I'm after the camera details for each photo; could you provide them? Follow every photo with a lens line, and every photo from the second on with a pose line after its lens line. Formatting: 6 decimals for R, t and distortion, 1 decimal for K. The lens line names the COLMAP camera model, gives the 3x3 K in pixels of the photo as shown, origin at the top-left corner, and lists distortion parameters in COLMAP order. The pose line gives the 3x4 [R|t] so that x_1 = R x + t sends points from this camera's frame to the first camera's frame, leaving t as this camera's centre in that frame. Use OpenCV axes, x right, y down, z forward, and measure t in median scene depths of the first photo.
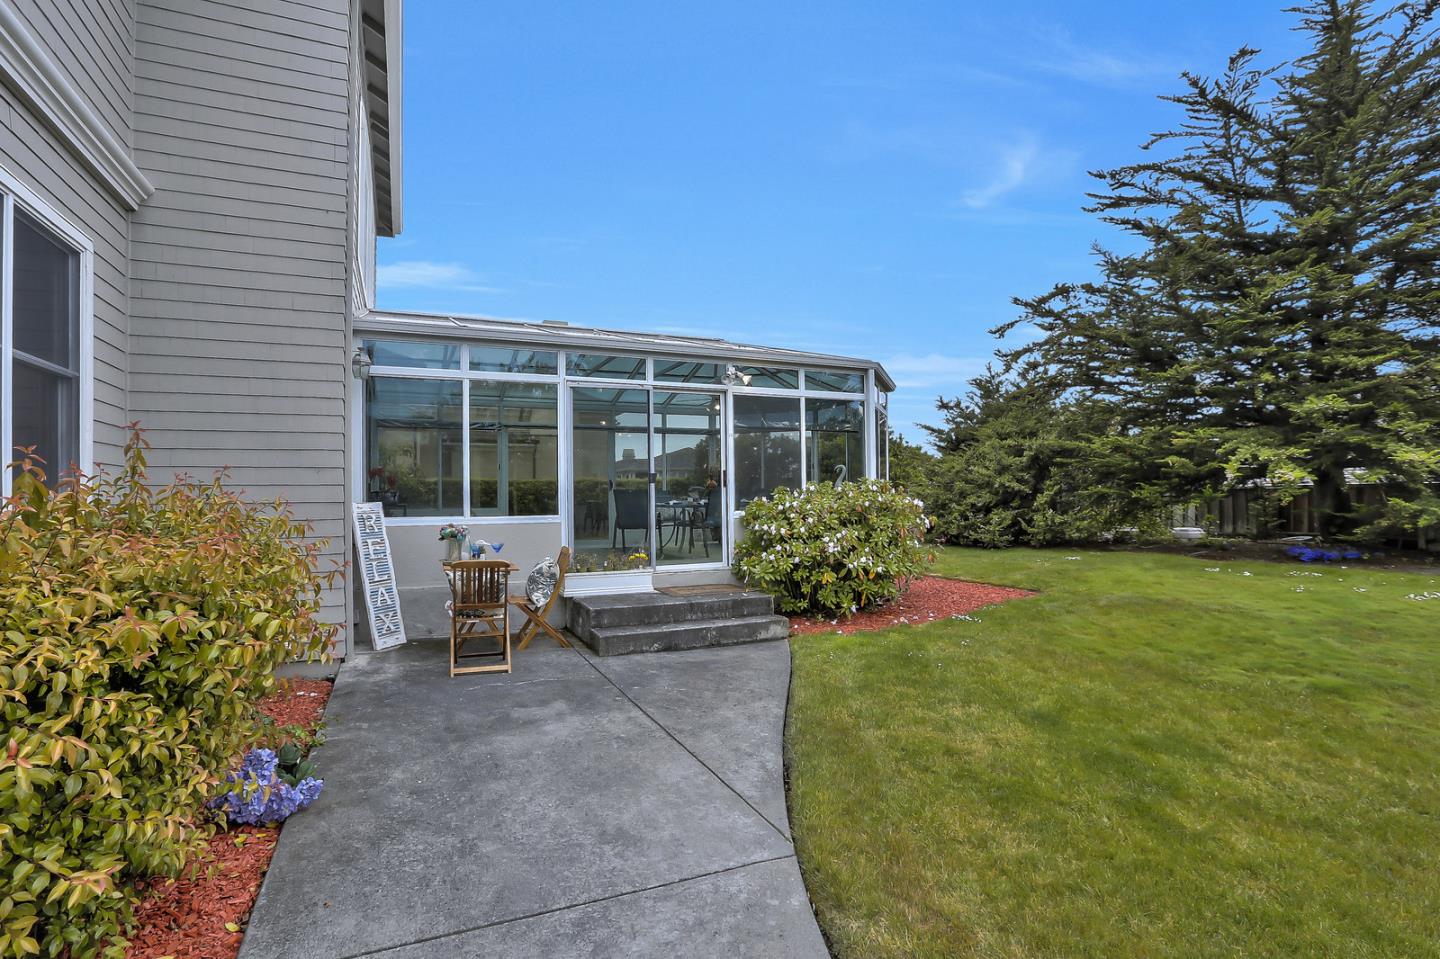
lens RADIAL K [[671.0, 0, 712.2], [0, 671.0, 473.6], [0, 0, 1]] dist [-0.050052, 0.021453]
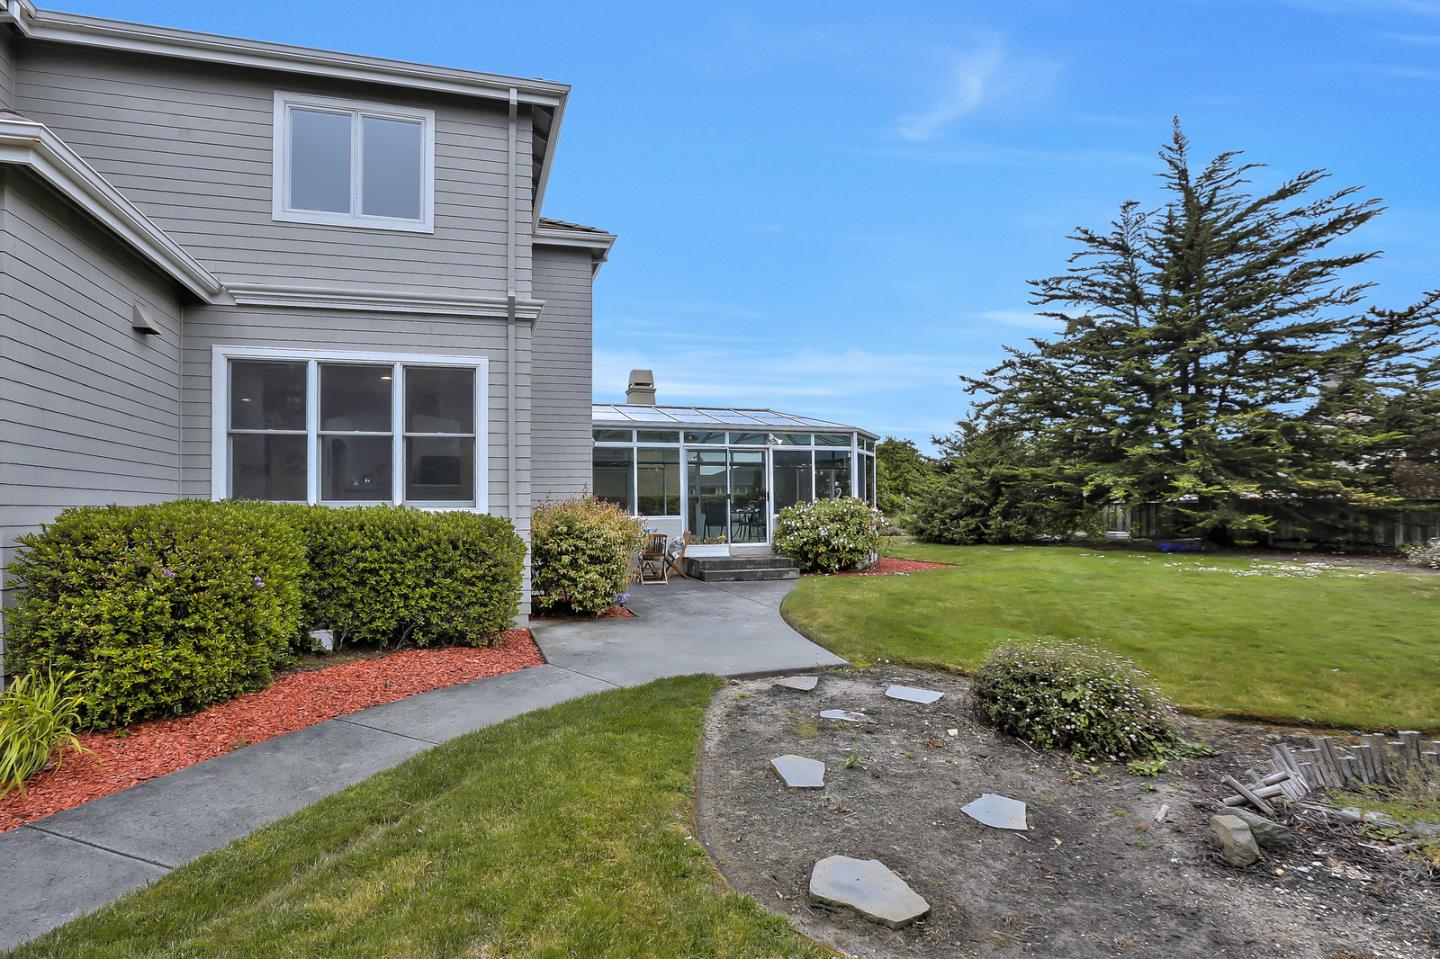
lens RADIAL K [[671.0, 0, 712.2], [0, 671.0, 473.6], [0, 0, 1]] dist [-0.050052, 0.021453]
pose [[0.996165, -0.001232, -0.087482, 0.026212], [-0.000610, 0.999779, -0.021023, -0.015408], [0.087488, 0.020996, 0.995944, -0.785726]]
